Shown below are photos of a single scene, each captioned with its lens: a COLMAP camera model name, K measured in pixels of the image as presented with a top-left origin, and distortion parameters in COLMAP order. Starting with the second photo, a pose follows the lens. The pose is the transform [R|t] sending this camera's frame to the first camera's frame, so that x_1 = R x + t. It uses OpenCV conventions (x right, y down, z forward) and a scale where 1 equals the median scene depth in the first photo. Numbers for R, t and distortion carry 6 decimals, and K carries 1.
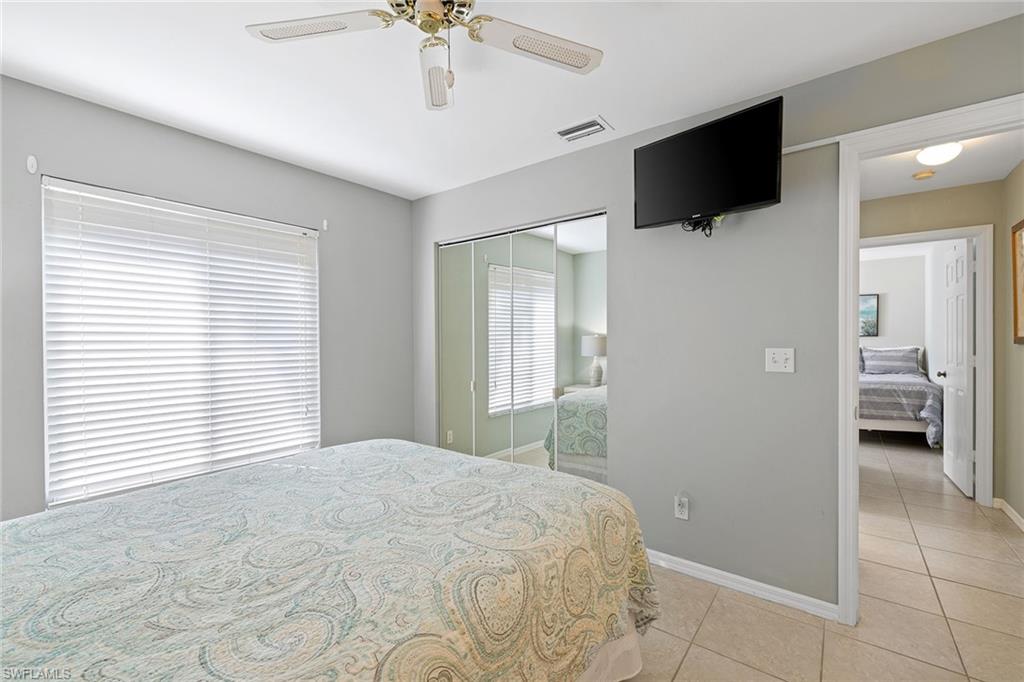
lens RADIAL K [[433.3, 0, 510.9], [0, 433.3, 340.7], [0, 0, 1]] dist [0.003546, 0.000094]
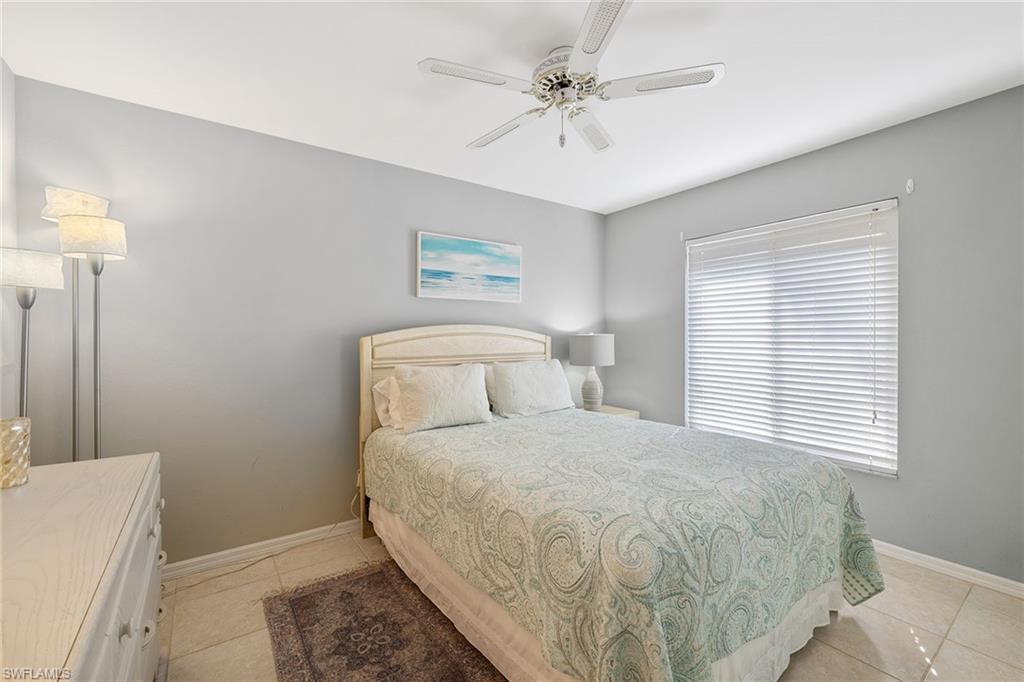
lens RADIAL K [[433.3, 0, 512.9], [0, 433.3, 338.3], [0, 0, 1]] dist [0.003546, 0.000094]
pose [[-0.287699, 0.009984, -0.957669, 0.946152], [0.001096, 0.999948, 0.010095, -0.006147], [0.957720, 0.001855, -0.287695, 0.984287]]
